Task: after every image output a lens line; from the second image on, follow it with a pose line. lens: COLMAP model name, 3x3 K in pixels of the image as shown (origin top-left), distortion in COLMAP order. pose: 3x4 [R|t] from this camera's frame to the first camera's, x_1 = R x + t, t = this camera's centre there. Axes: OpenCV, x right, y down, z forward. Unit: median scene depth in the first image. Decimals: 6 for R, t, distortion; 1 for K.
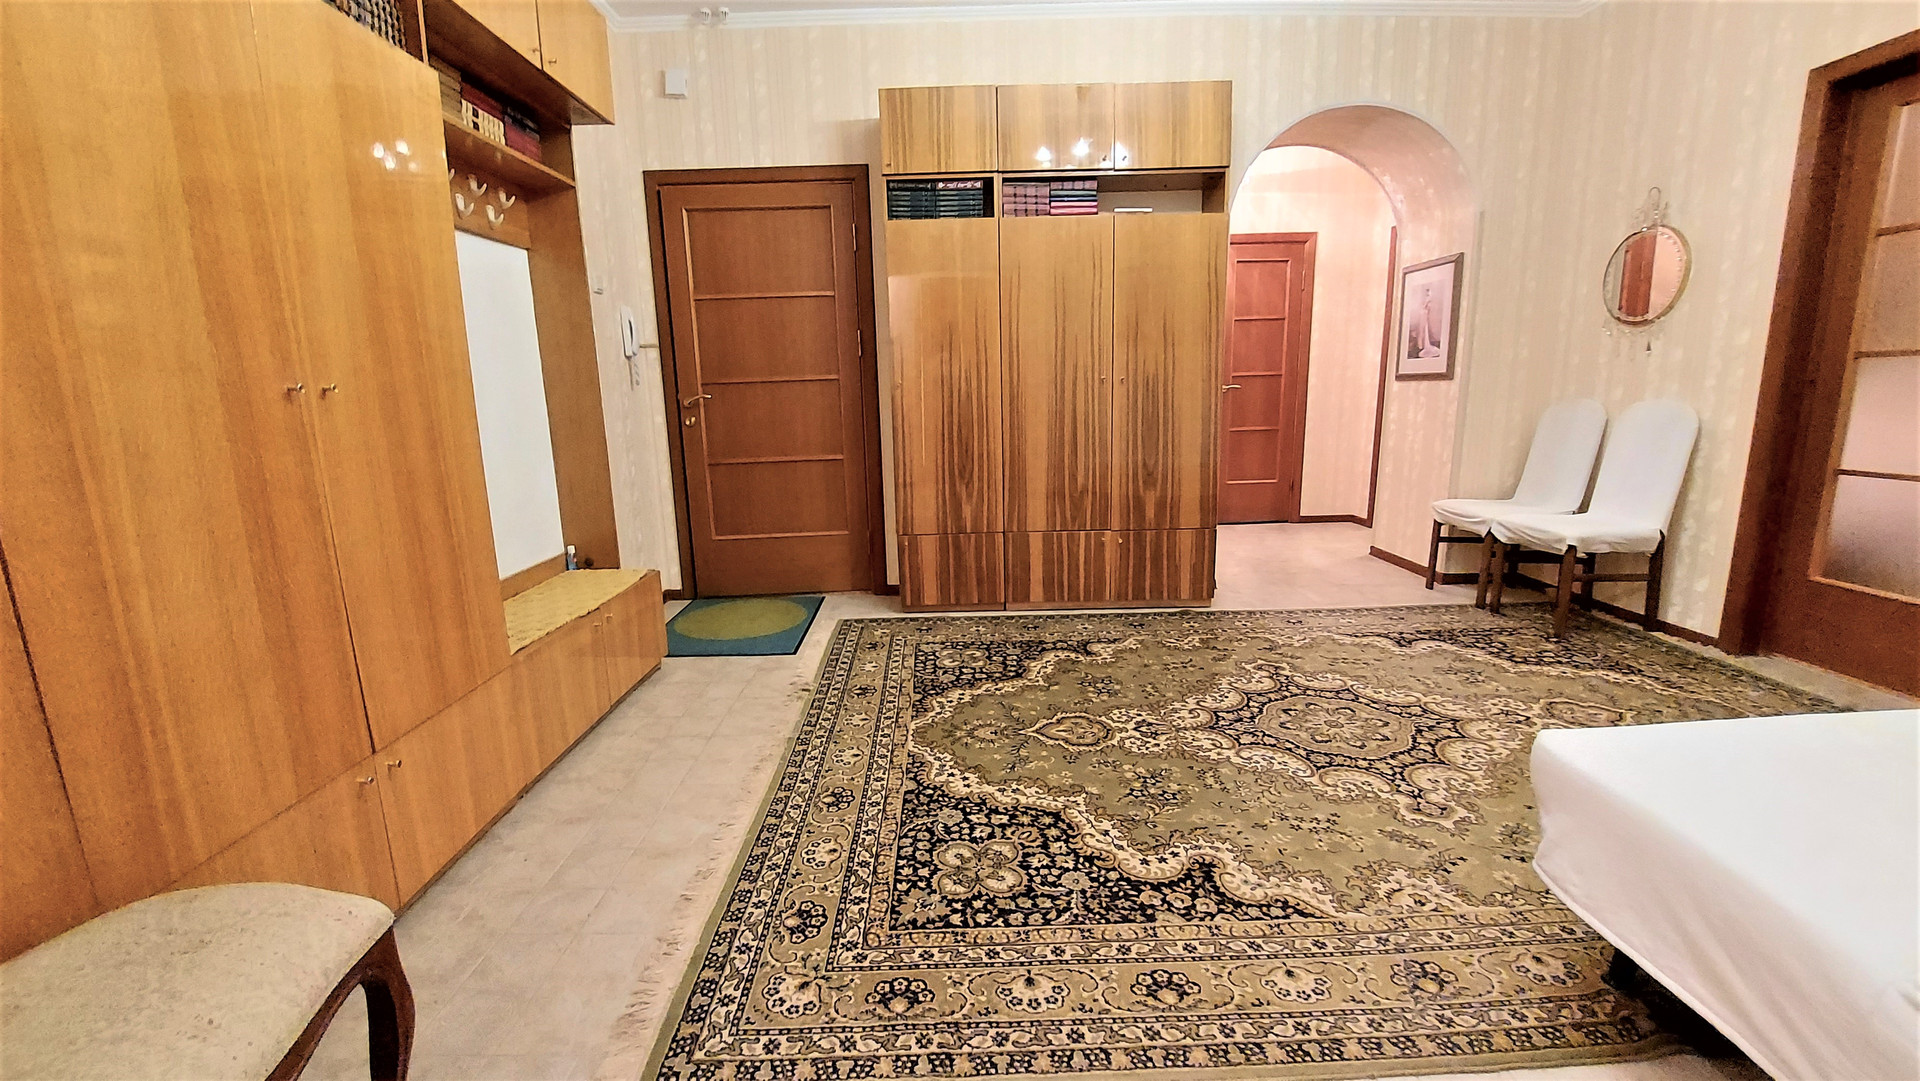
lens RADIAL K [[769.1, 0, 959.0], [0, 769.1, 536.3], [0, 0, 1]] dist [-0.013340, -0.000314]
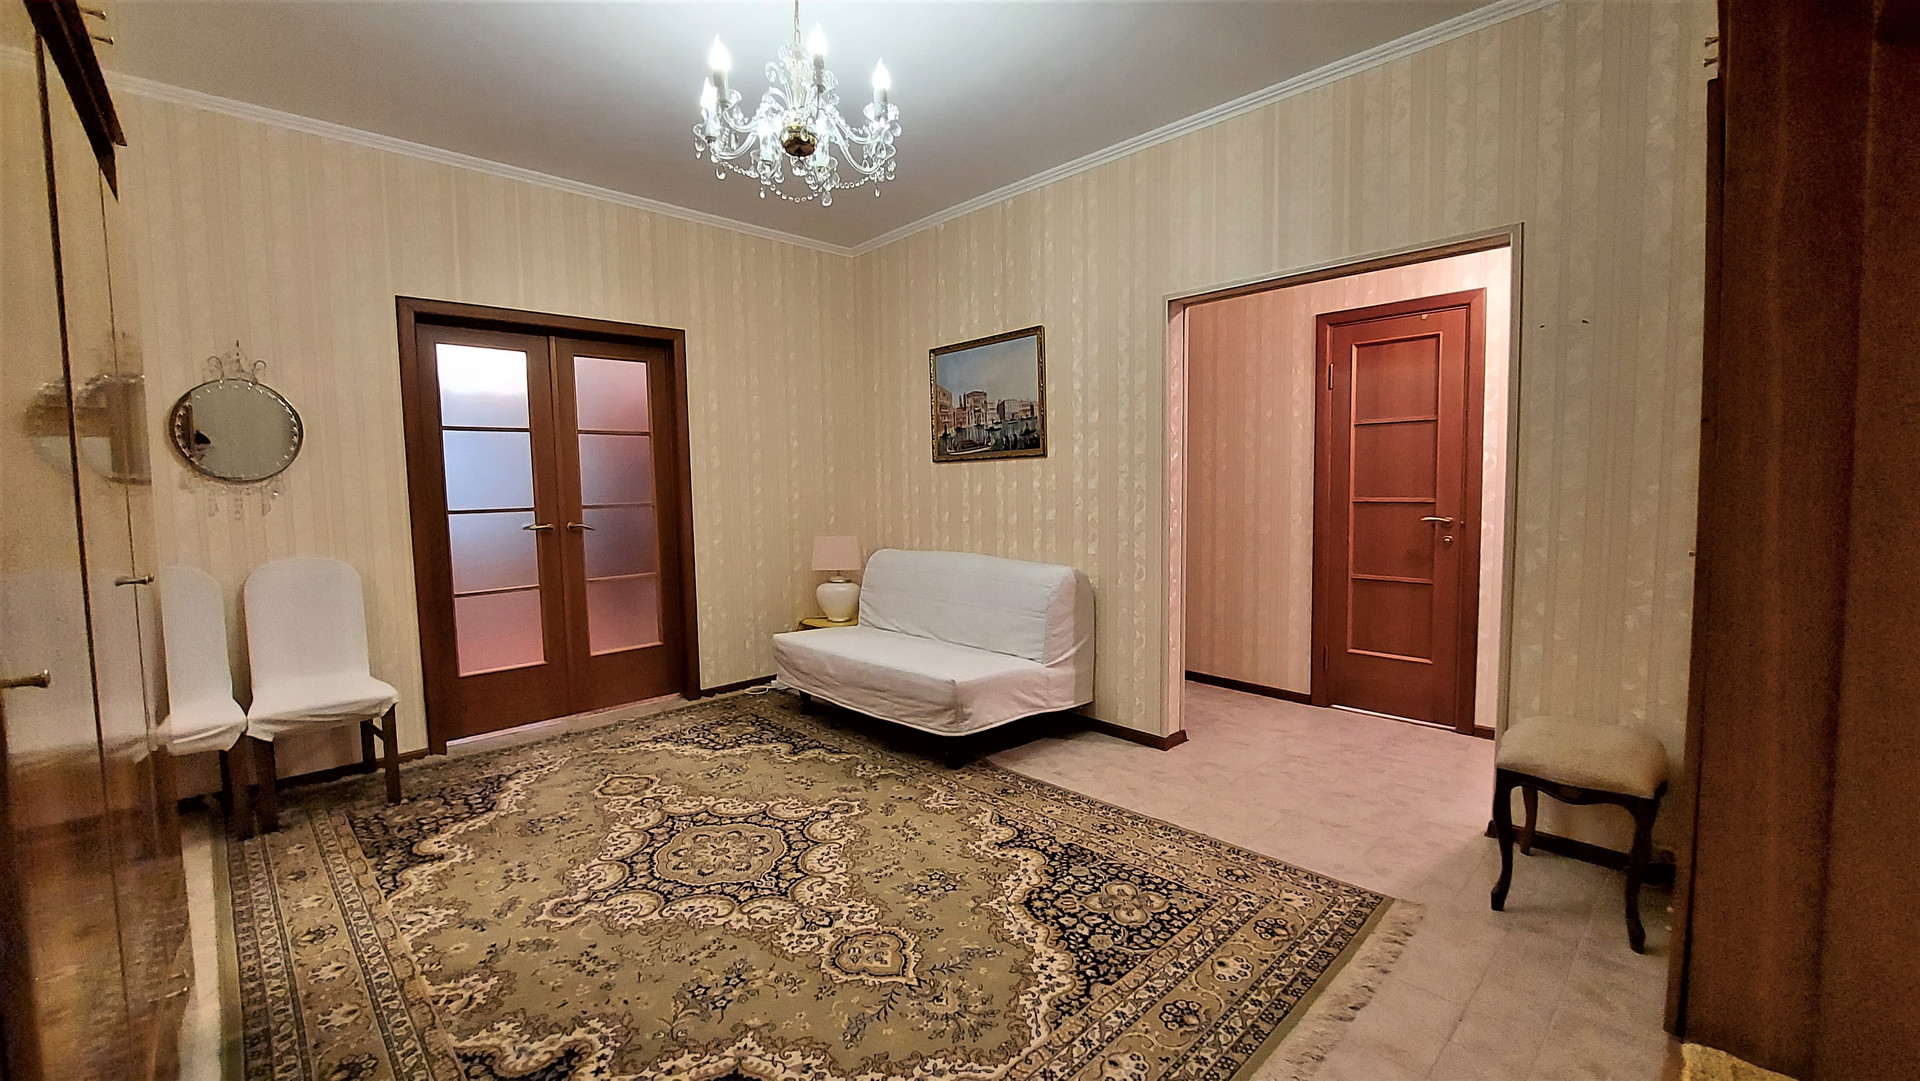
lens RADIAL K [[769.1, 0, 961.2], [0, 769.1, 534.8], [0, 0, 1]] dist [-0.013340, -0.000314]
pose [[-0.686210, -0.021449, 0.727087, -0.577615], [0.165662, 0.968689, 0.184924, -0.369169], [-0.708288, 0.247347, -0.661171, 1.542176]]
